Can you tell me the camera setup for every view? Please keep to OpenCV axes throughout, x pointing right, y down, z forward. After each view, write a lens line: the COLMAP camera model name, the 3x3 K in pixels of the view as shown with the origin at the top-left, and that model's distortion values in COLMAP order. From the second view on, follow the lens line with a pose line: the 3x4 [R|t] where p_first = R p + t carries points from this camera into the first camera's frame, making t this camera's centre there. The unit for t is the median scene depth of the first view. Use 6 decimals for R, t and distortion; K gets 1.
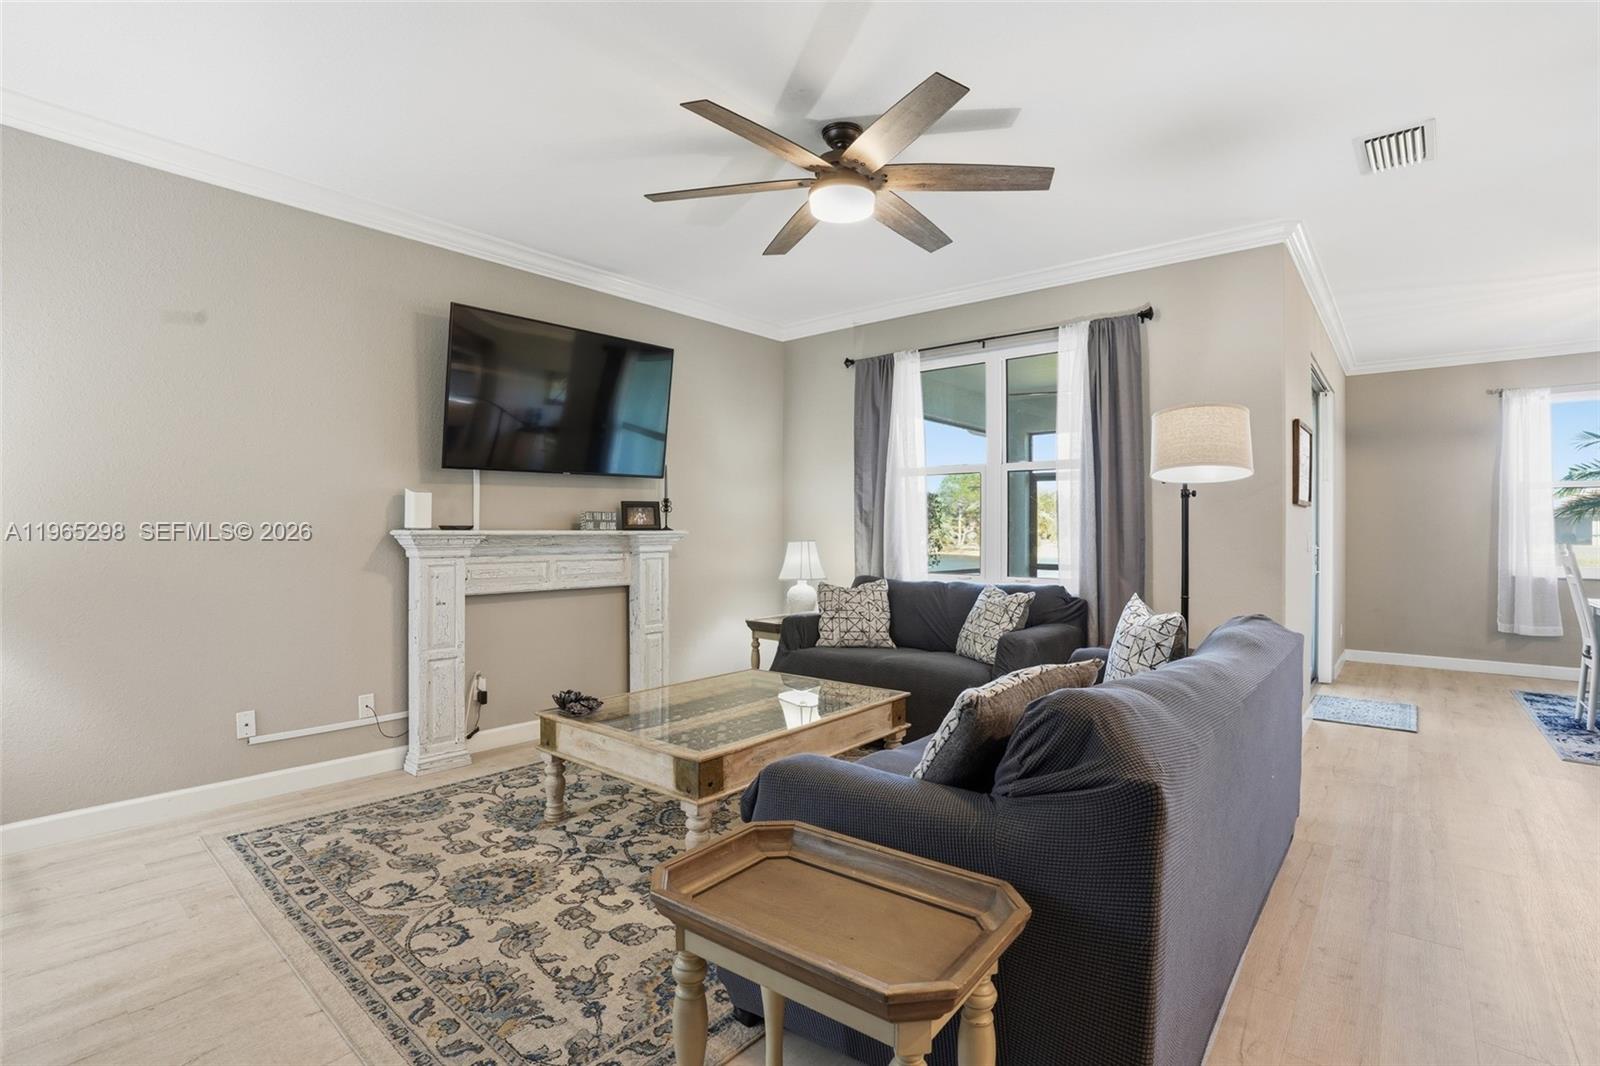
lens RADIAL K [[769.1, 0, 799.9], [0, 769.1, 532.8], [0, 0, 1]] dist [-0.035935, 0.007963]
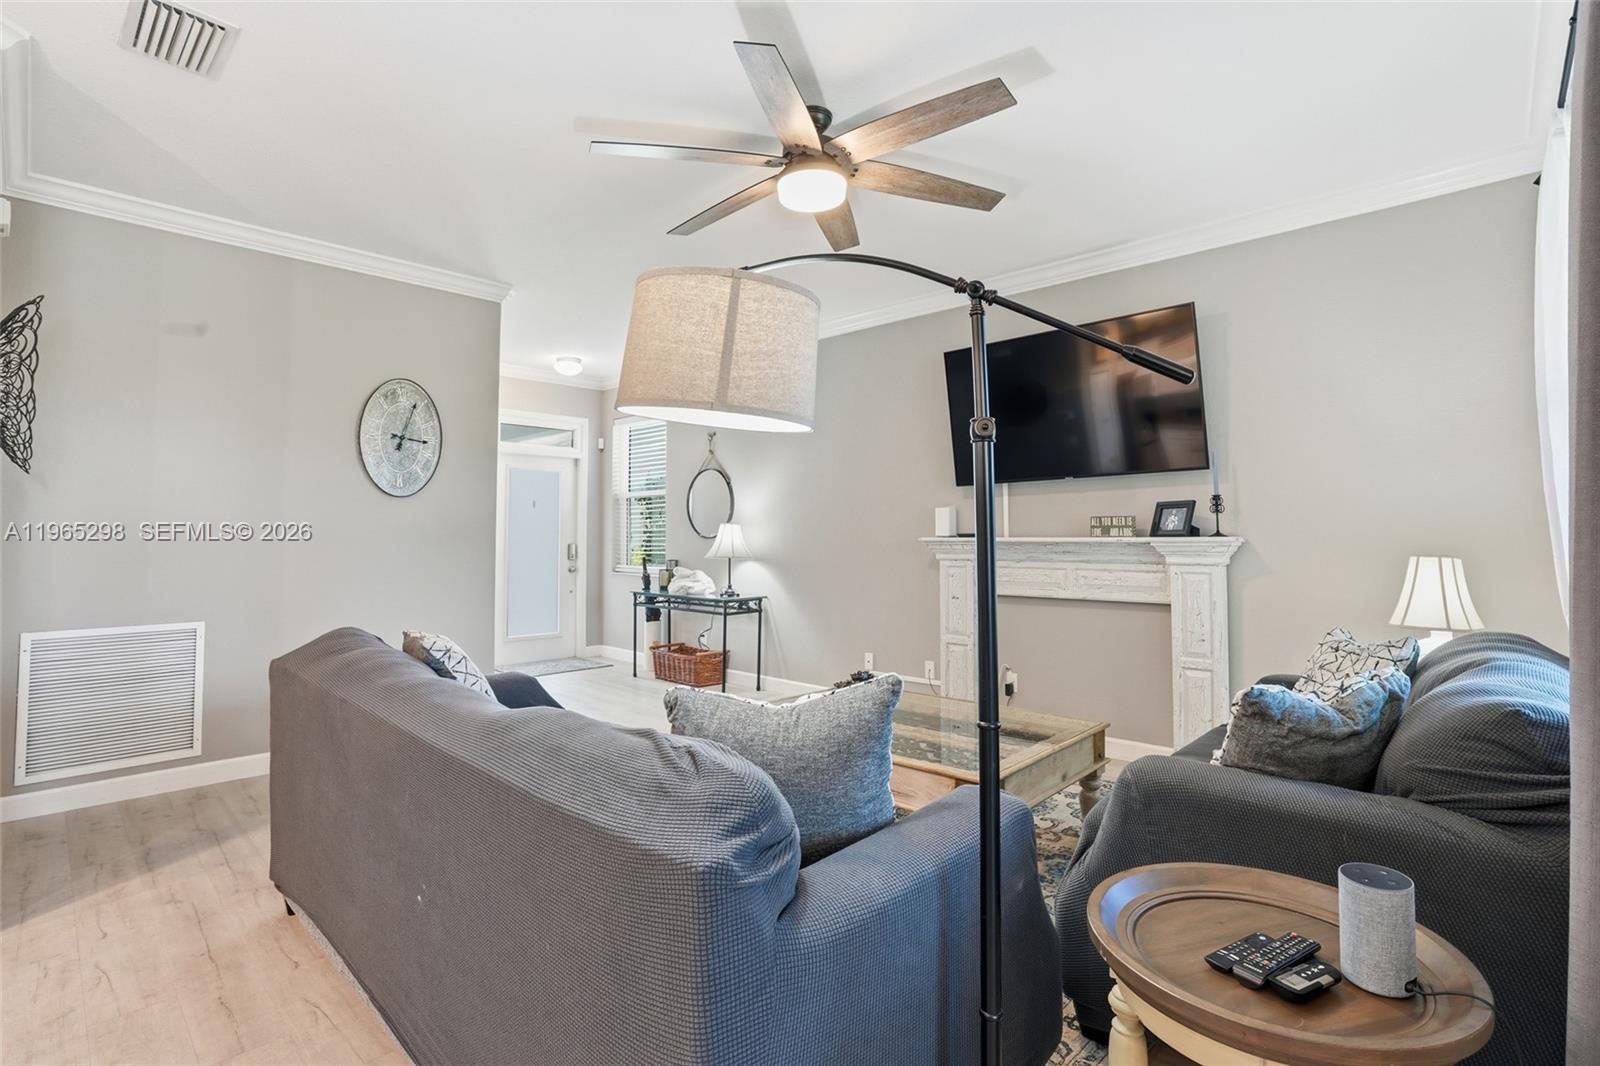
lens RADIAL K [[769.1, 0, 810.1], [0, 769.1, 489.5], [0, 0, 1]] dist [-0.035935, 0.007963]
pose [[-0.048537, -0.060429, -0.996992, 0.630411], [-0.000492, 0.998169, -0.060477, -0.004370], [0.998821, -0.002445, -0.048478, 0.681214]]
